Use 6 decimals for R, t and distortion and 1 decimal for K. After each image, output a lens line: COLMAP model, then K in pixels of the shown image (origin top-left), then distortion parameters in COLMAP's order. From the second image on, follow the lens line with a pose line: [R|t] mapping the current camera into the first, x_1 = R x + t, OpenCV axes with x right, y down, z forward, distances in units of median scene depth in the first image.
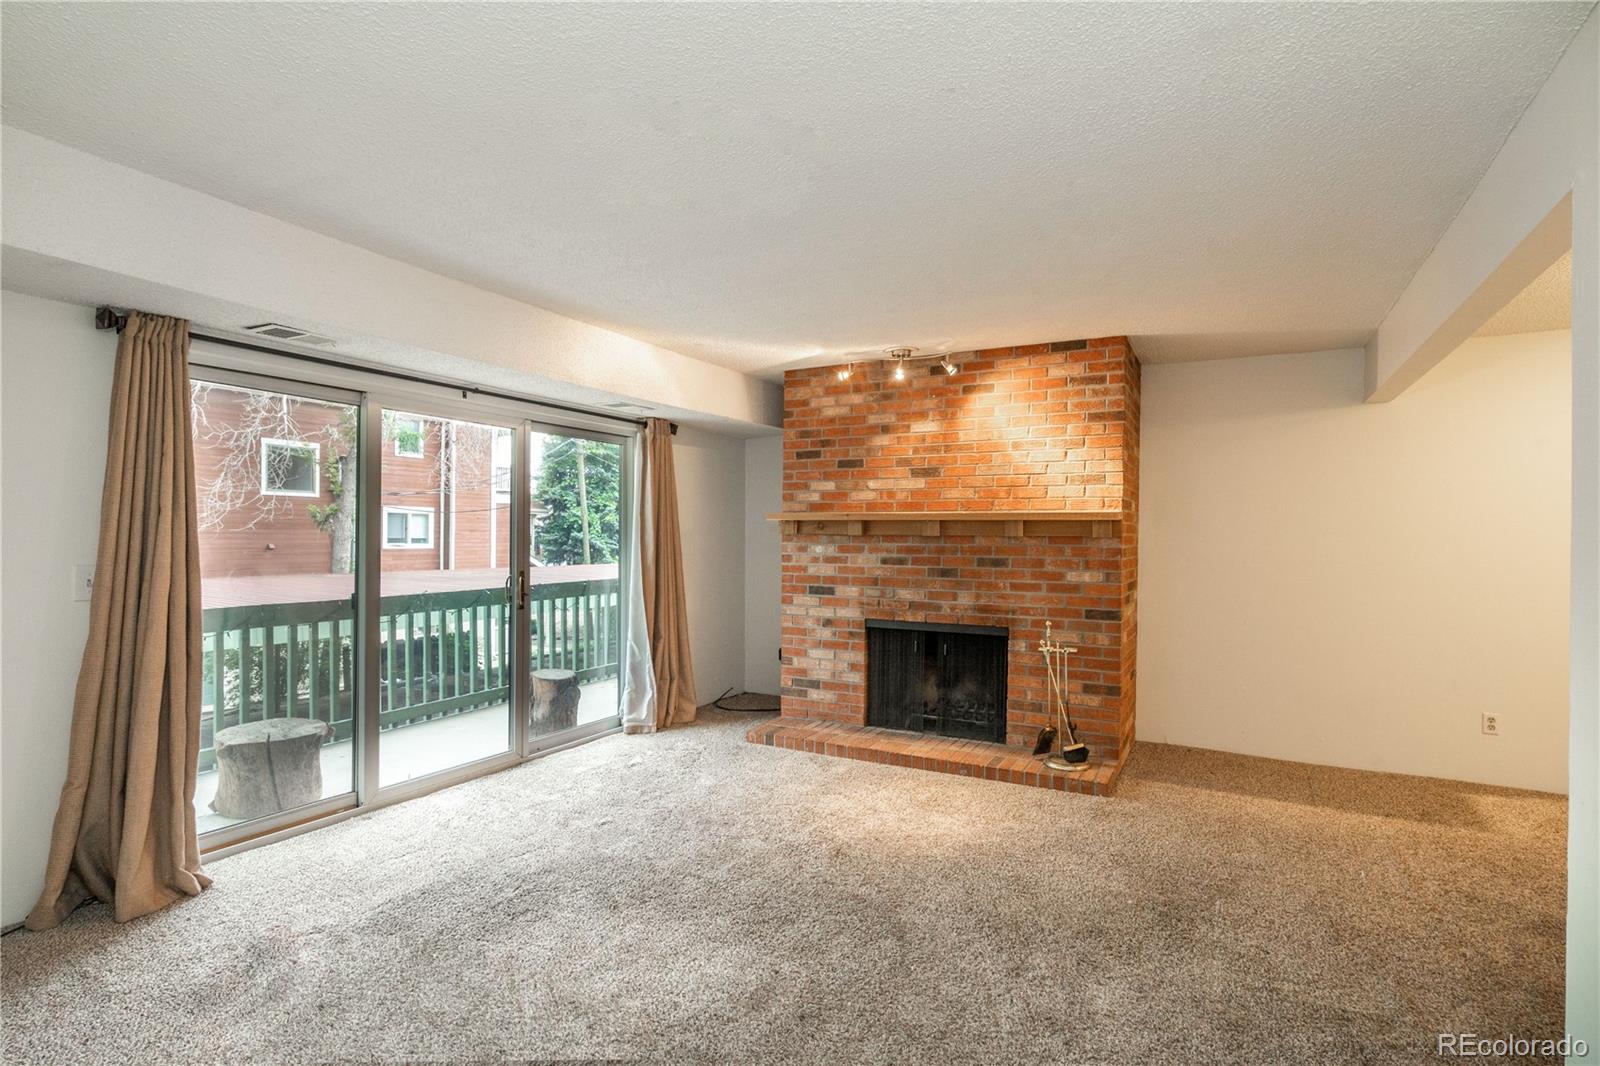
lens RADIAL K [[735.4, 0, 790.3], [0, 735.4, 531.2], [0, 0, 1]] dist [-0.001316, 0.000739]
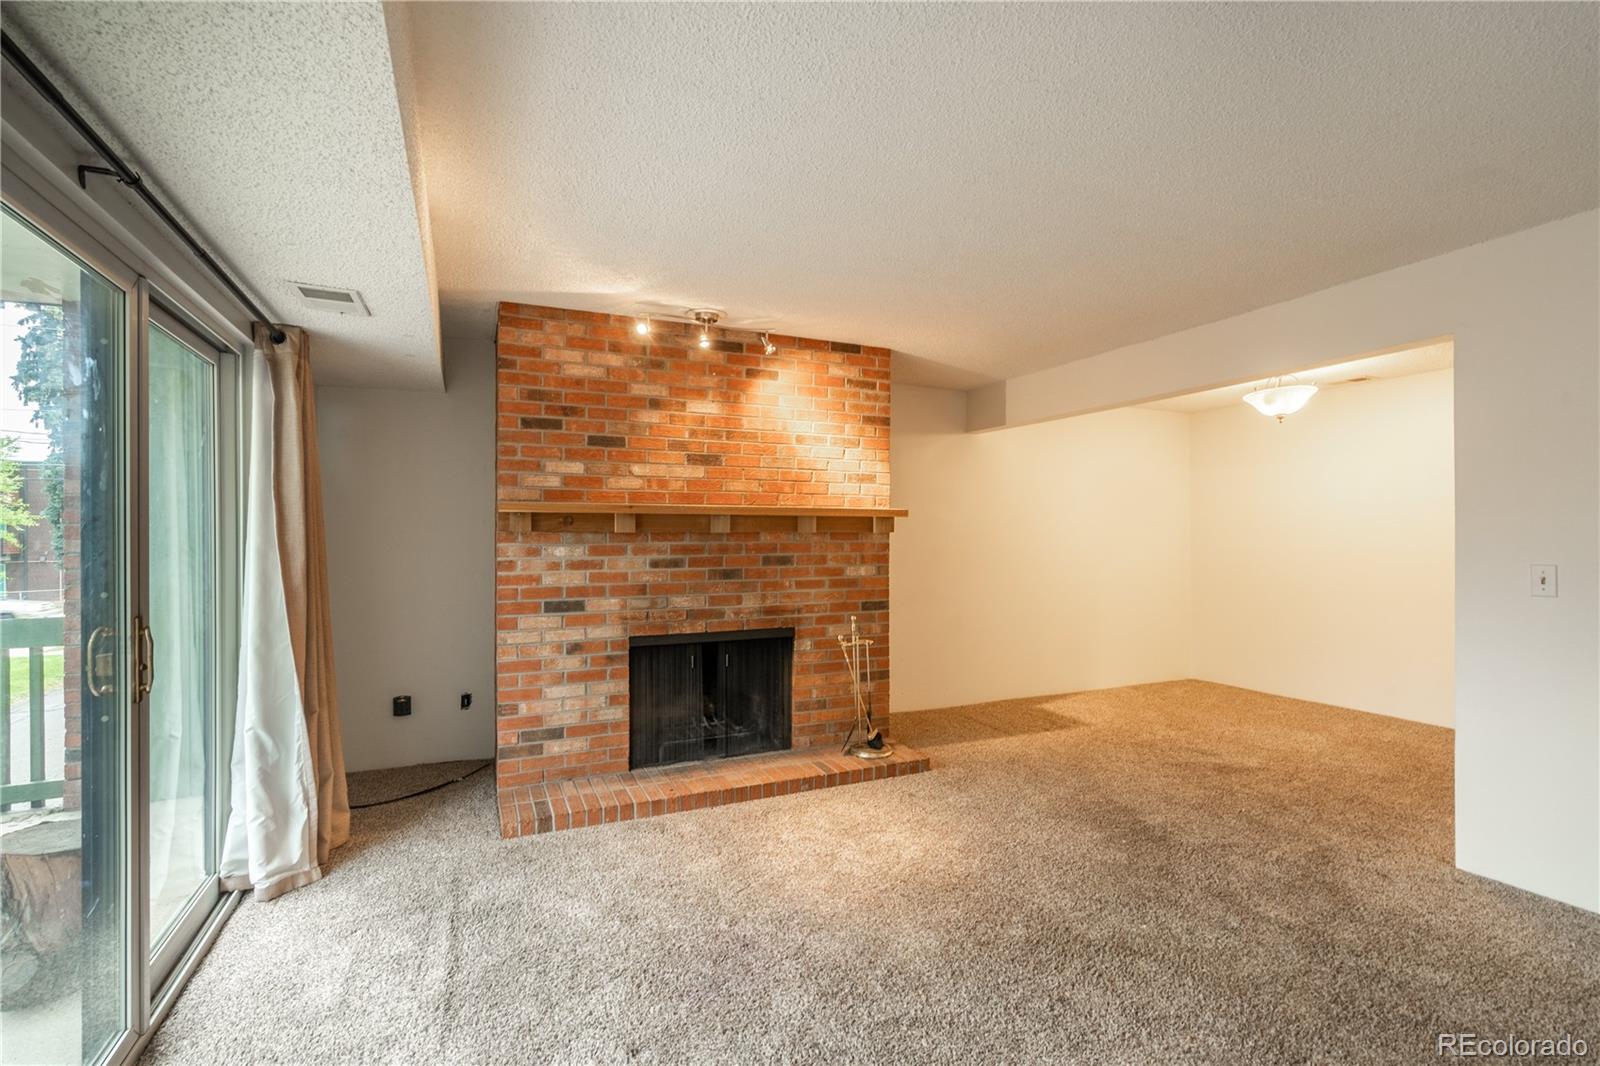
lens RADIAL K [[735.4, 0, 790.3], [0, 735.4, 531.2], [0, 0, 1]] dist [-0.001316, 0.000739]
pose [[0.619168, -0.003904, 0.785249, -0.437500], [0.001216, 0.999991, 0.004013, 0.000933], [-0.785258, -0.001530, 0.619167, 0.383826]]
